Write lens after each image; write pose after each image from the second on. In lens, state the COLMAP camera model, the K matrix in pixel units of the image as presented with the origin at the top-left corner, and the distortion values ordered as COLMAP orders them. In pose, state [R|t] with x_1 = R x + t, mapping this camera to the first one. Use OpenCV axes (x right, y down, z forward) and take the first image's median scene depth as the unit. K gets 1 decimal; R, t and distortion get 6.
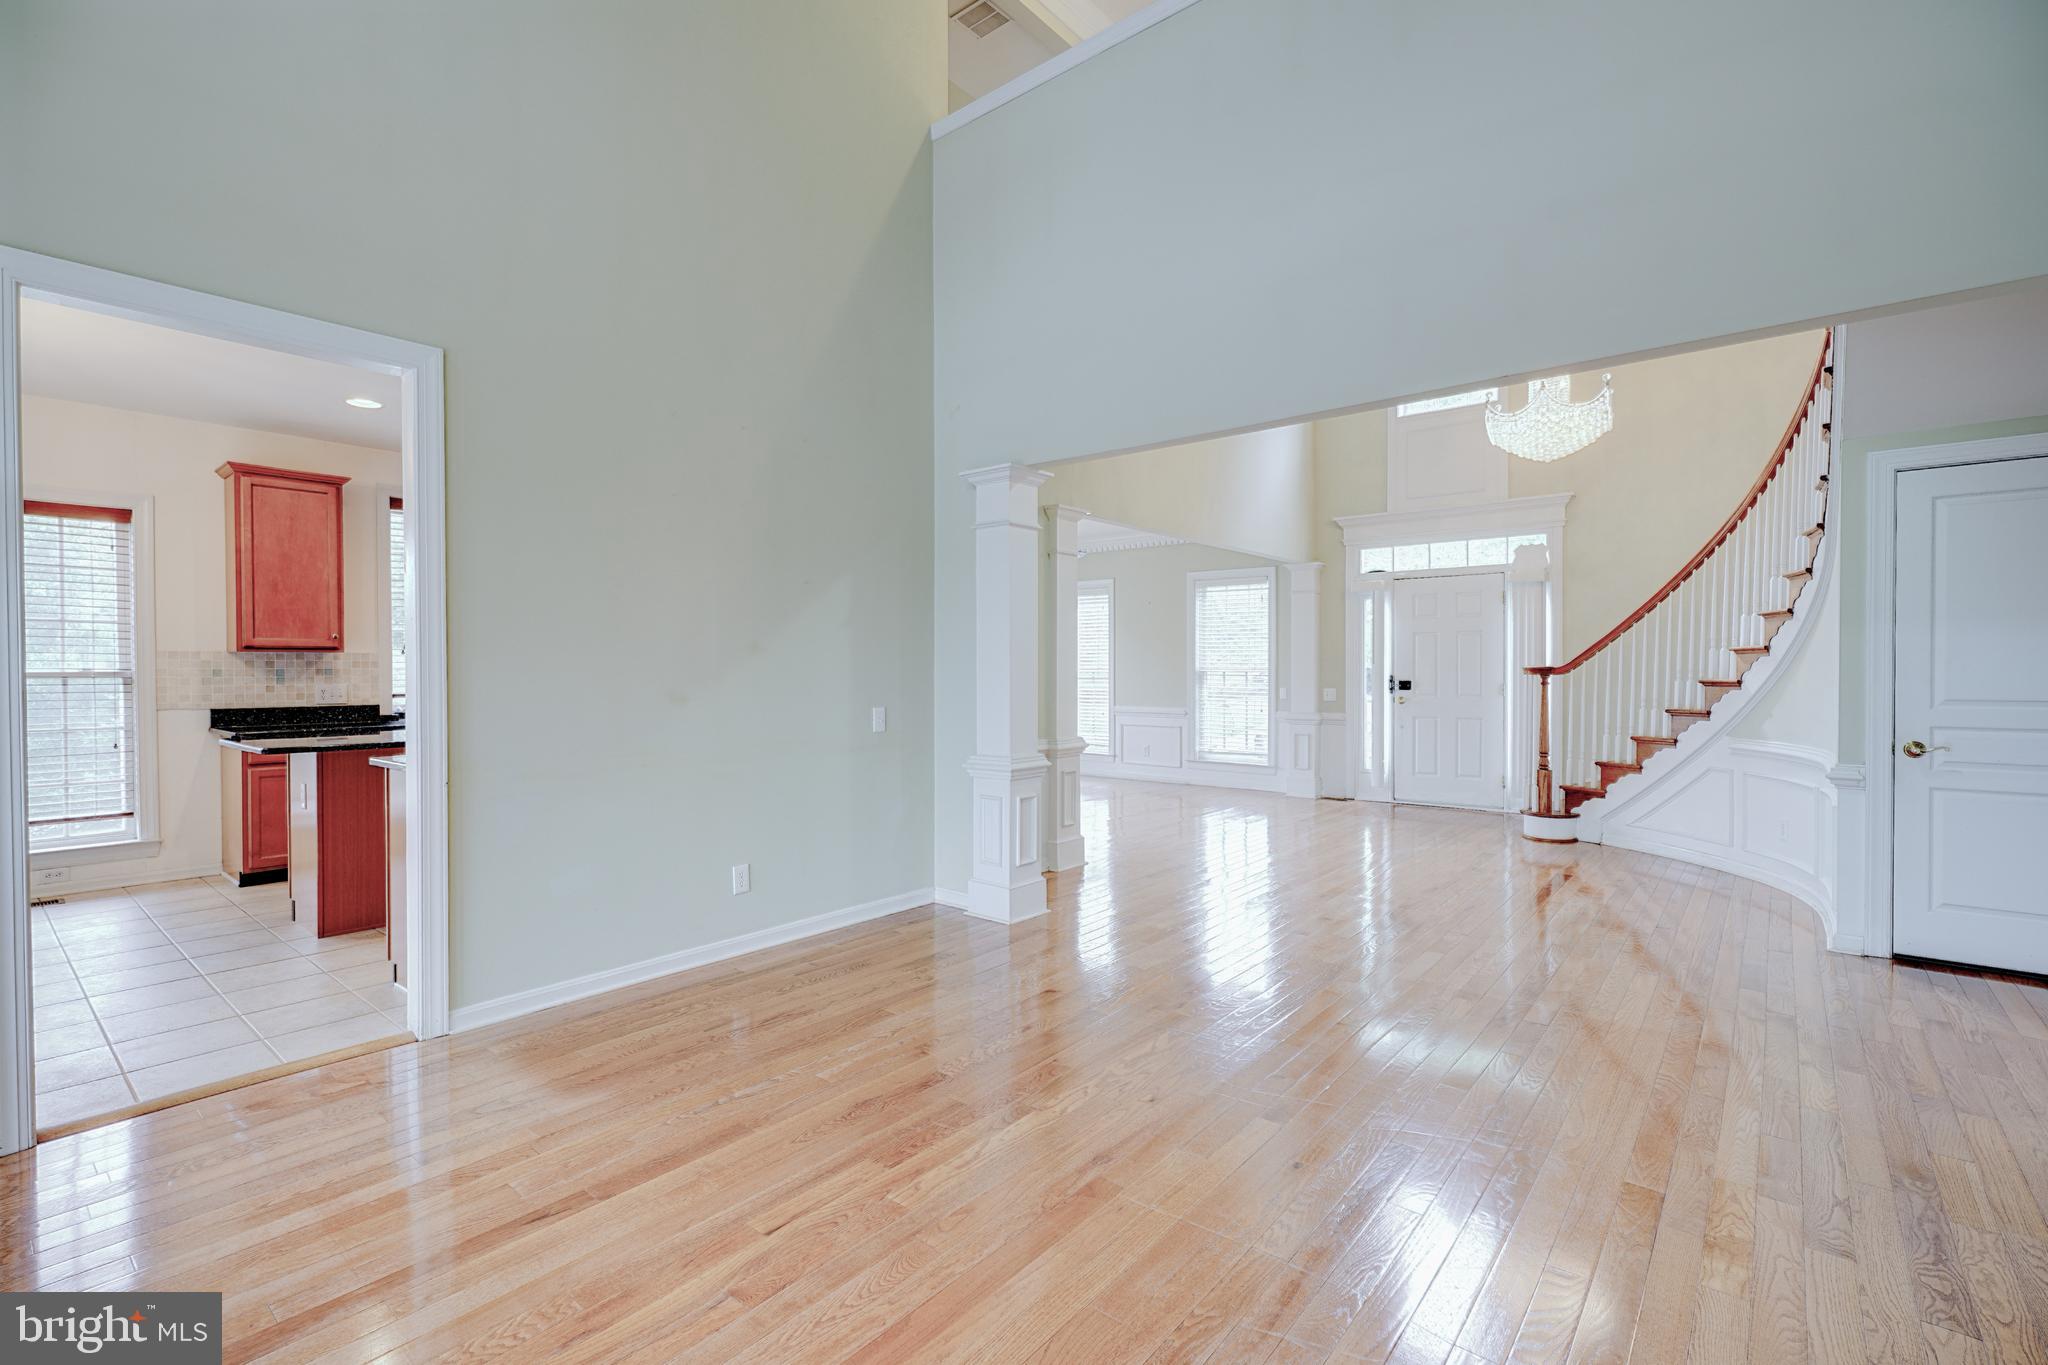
lens RADIAL K [[921.6, 0, 1007.4], [0, 921.6, 682.3], [0, 0, 1]] dist [0.000508, 0.000490]
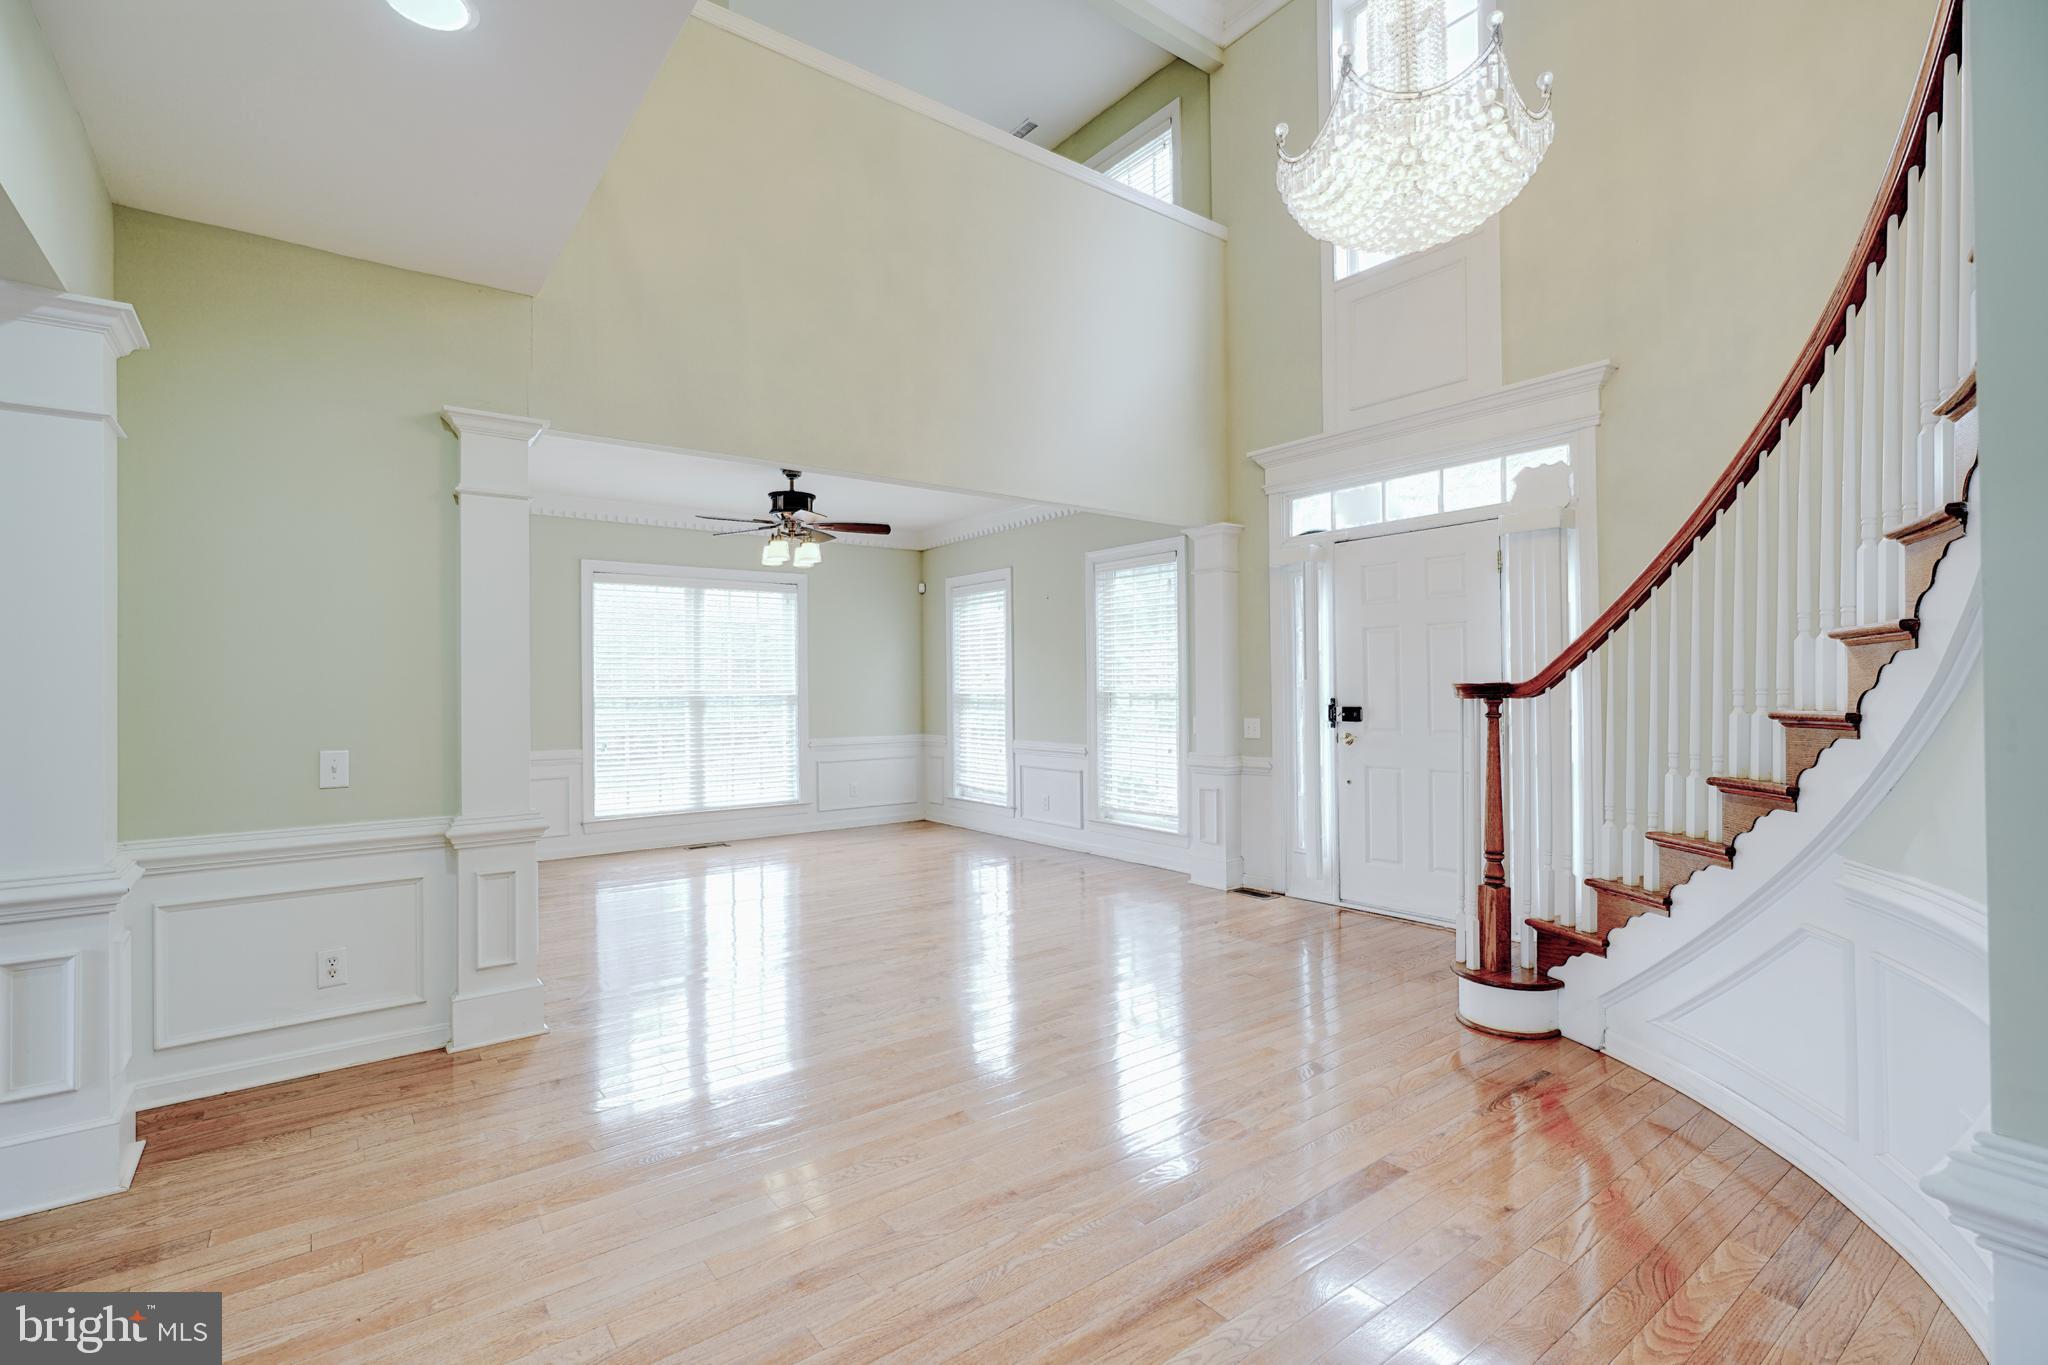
lens RADIAL K [[921.6, 0, 1007.4], [0, 921.6, 682.3], [0, 0, 1]] dist [0.000508, 0.000490]
pose [[0.974196, -0.009234, -0.225515, 0.358554], [0.004440, 0.999753, -0.021758, -0.006092], [0.225661, 0.020196, 0.973997, 0.364097]]
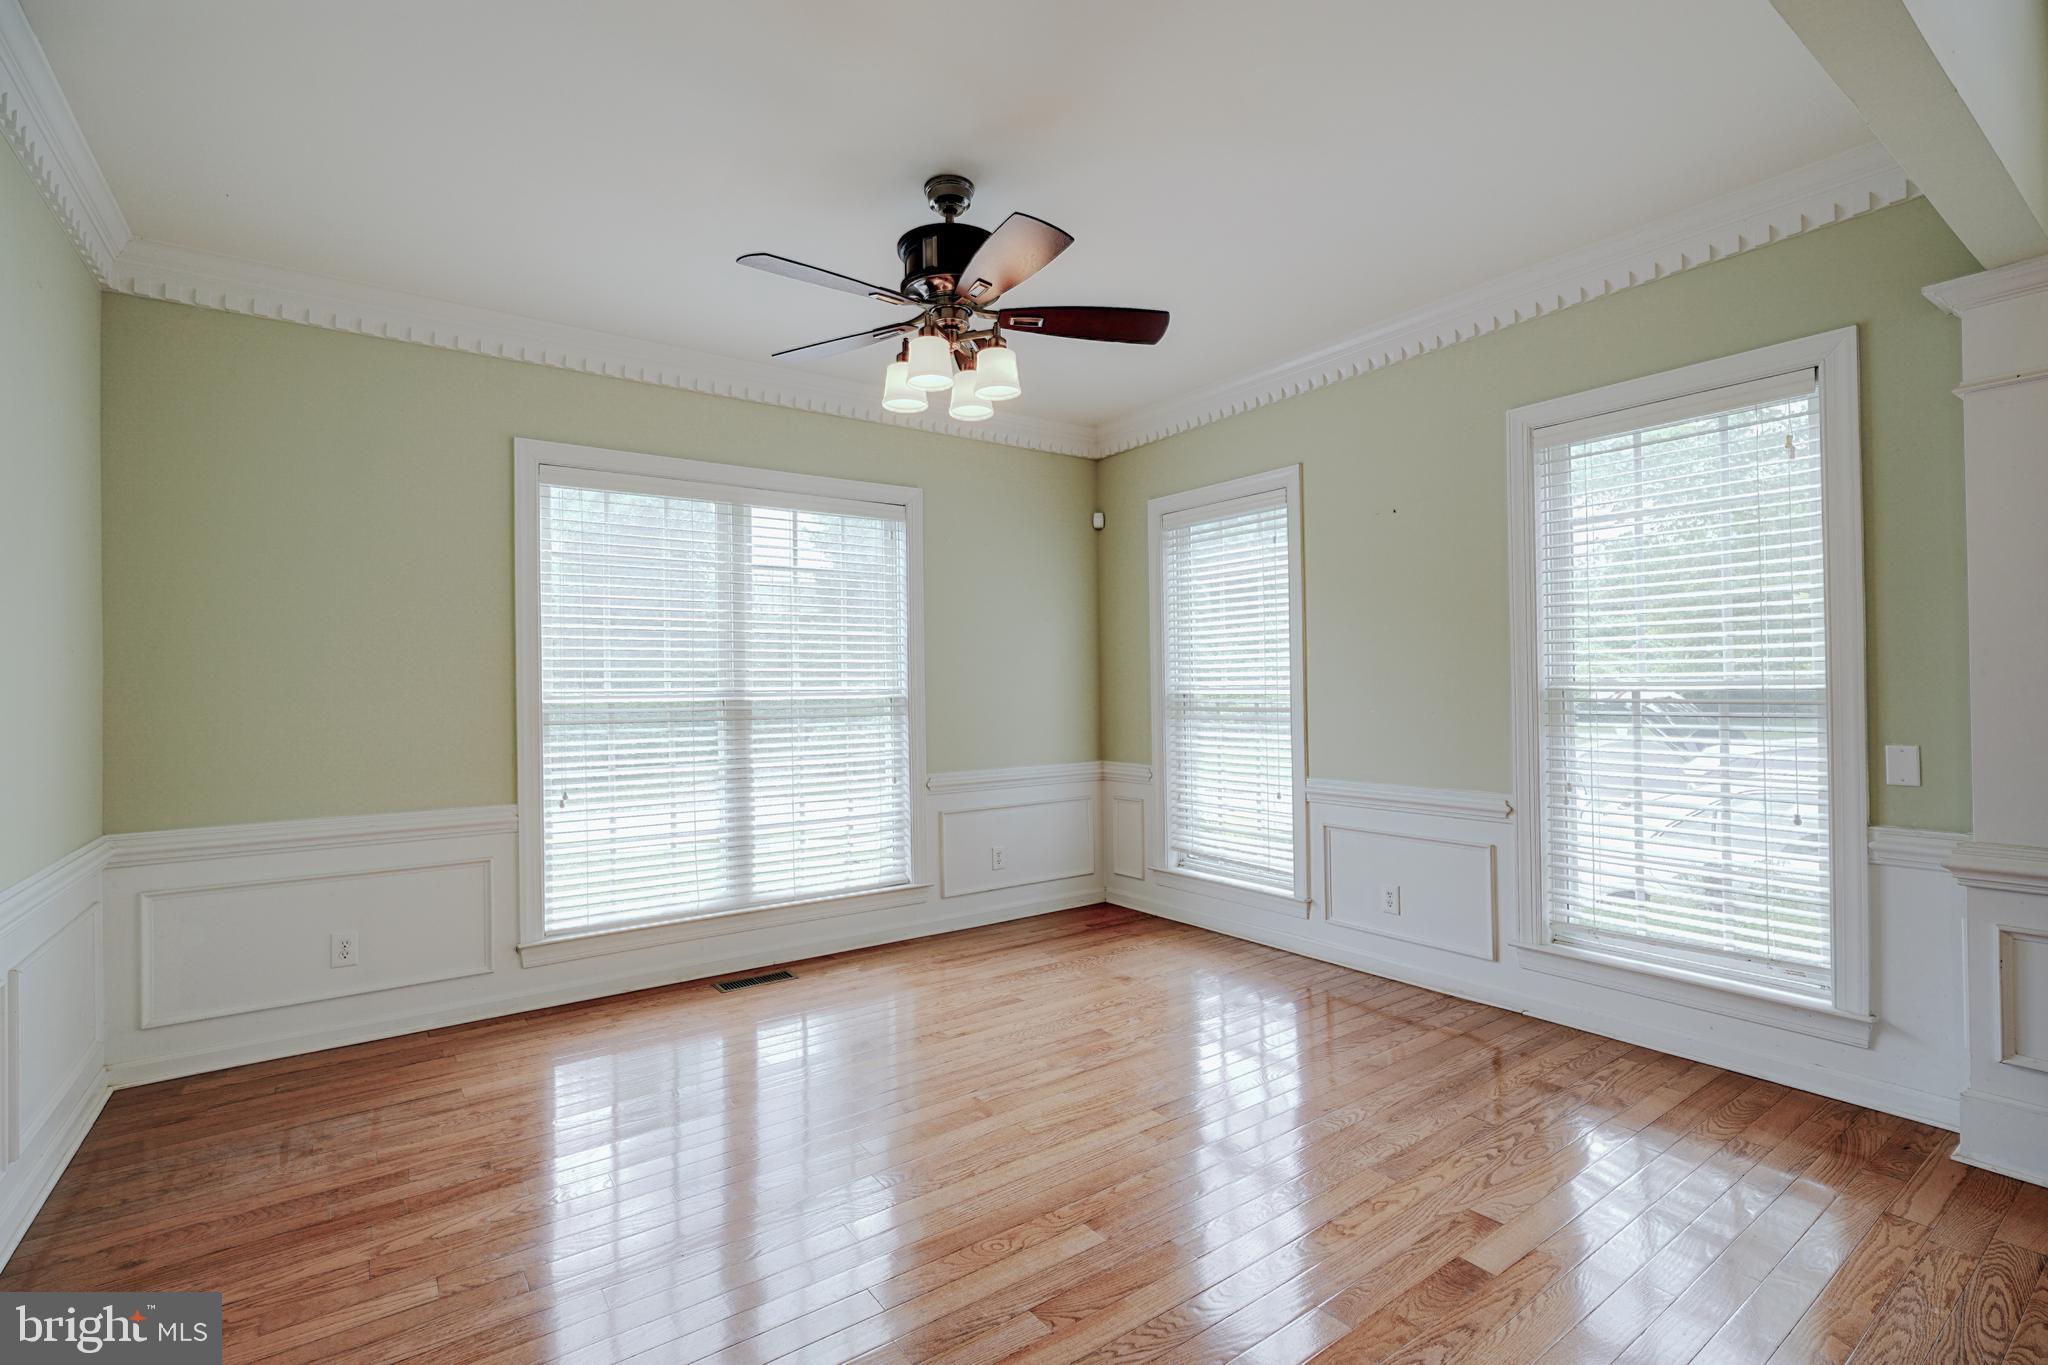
lens RADIAL K [[921.6, 0, 1007.4], [0, 921.6, 682.3], [0, 0, 1]] dist [0.000508, 0.000490]
pose [[0.966803, -0.015213, -0.255070, 0.120364], [0.009301, 0.999660, -0.024368, -0.010014], [0.255354, 0.021187, 0.966615, 0.742184]]
